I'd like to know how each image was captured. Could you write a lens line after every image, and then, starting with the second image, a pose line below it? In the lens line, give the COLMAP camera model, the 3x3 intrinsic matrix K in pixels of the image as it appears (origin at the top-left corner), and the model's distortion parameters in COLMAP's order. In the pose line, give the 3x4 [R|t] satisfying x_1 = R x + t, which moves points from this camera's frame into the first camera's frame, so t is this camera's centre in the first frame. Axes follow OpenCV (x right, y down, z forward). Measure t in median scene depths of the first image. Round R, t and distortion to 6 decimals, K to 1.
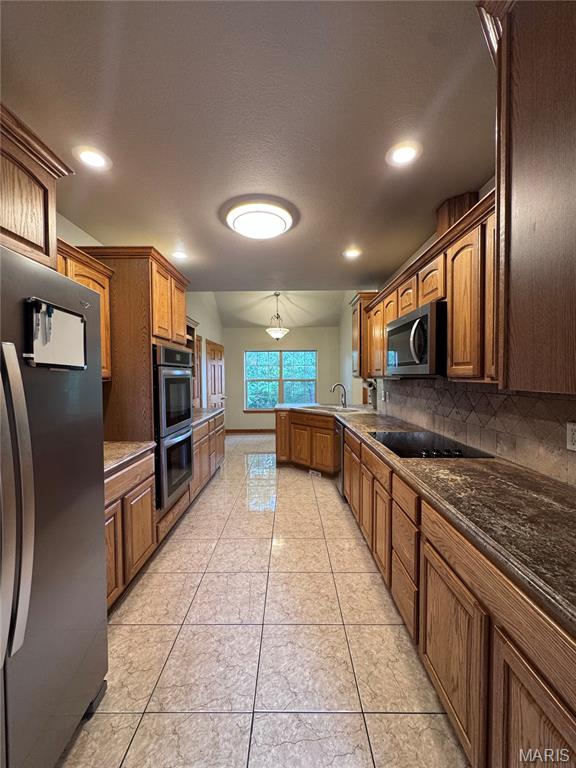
lens RADIAL K [[308.3, 0, 288.0], [0, 308.3, 384.0], [0, 0, 1]] dist [-0.000477, -0.000002]
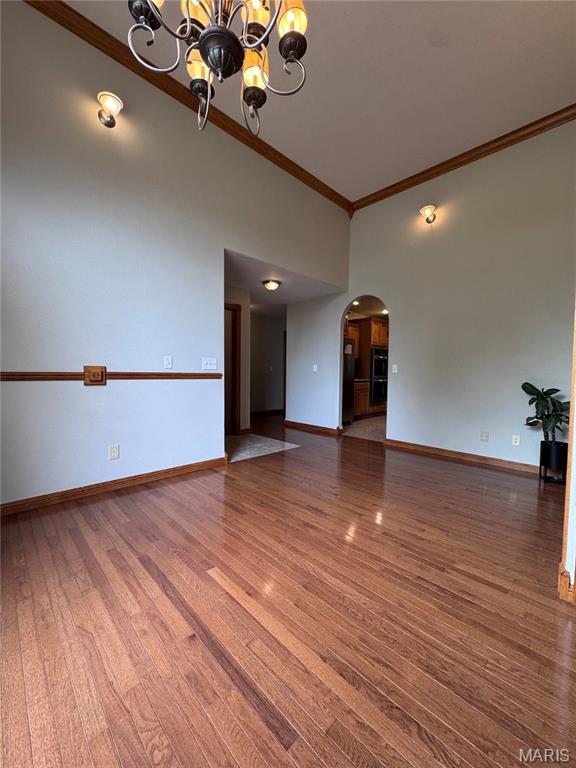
lens RADIAL K [[308.3, 0, 288.0], [0, 308.3, 384.0], [0, 0, 1]] dist [-0.000477, -0.000002]
pose [[0.702664, 0.051397, -0.709663, 1.205921], [-0.032093, 0.998662, 0.040551, 0.136197], [0.710797, -0.005719, 0.703374, -1.797068]]
